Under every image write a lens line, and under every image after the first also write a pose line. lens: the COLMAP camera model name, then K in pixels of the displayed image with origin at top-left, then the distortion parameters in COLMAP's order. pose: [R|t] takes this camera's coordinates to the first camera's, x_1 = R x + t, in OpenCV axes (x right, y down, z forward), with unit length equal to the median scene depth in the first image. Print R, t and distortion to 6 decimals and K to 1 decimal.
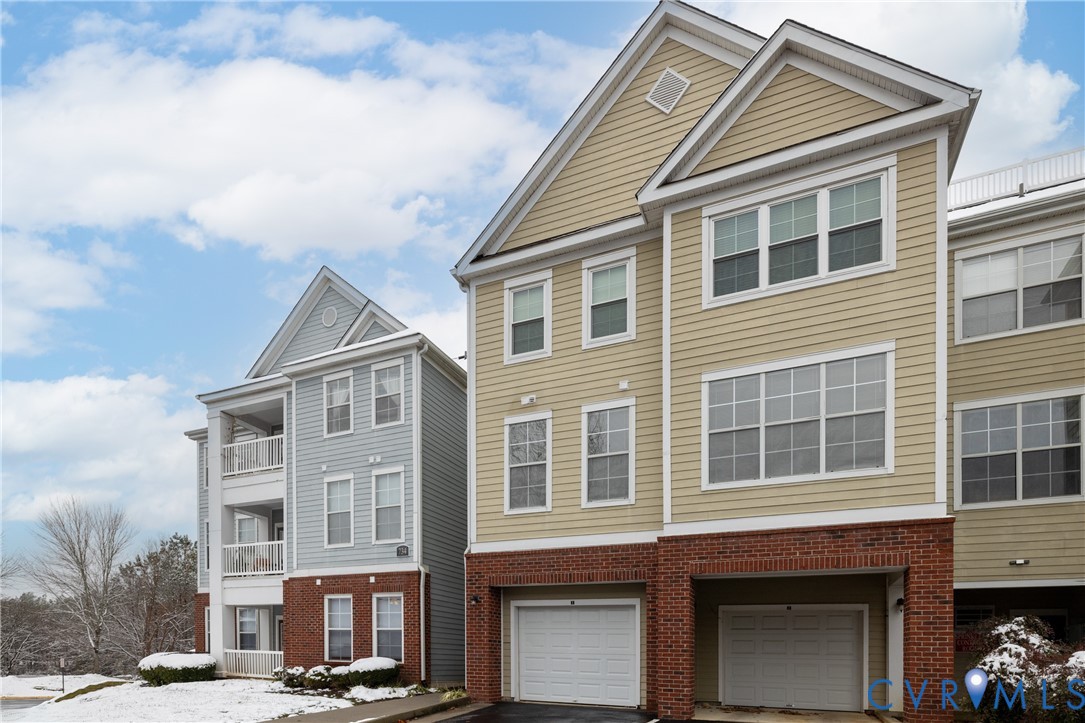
lens RADIAL K [[606.7, 0, 542.7], [0, 606.7, 363.2], [0, 0, 1]] dist [-0.007837, 0.000113]
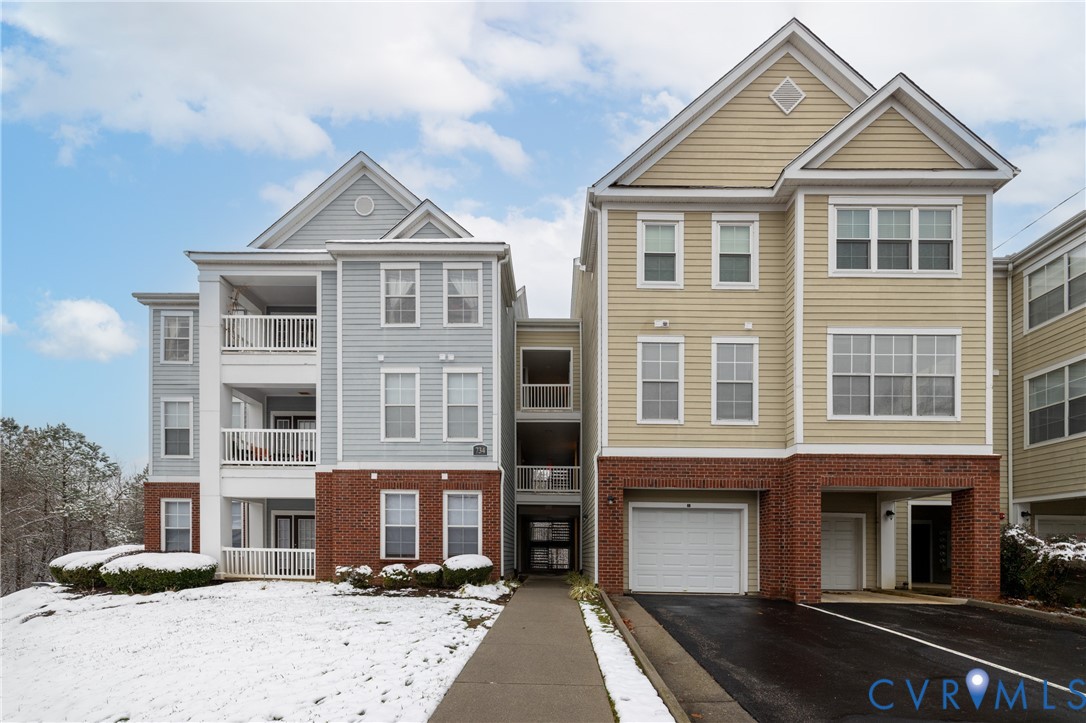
lens RADIAL K [[457.2, 0, 542.9], [0, 457.2, 357.3], [0, 0, 1]] dist [-0.000393, -0.000070]
pose [[0.900635, 0.162285, 0.403138, -0.540297], [-0.184003, 0.982804, 0.015443, 0.147272], [-0.393700, -0.088087, 0.915009, 0.322404]]
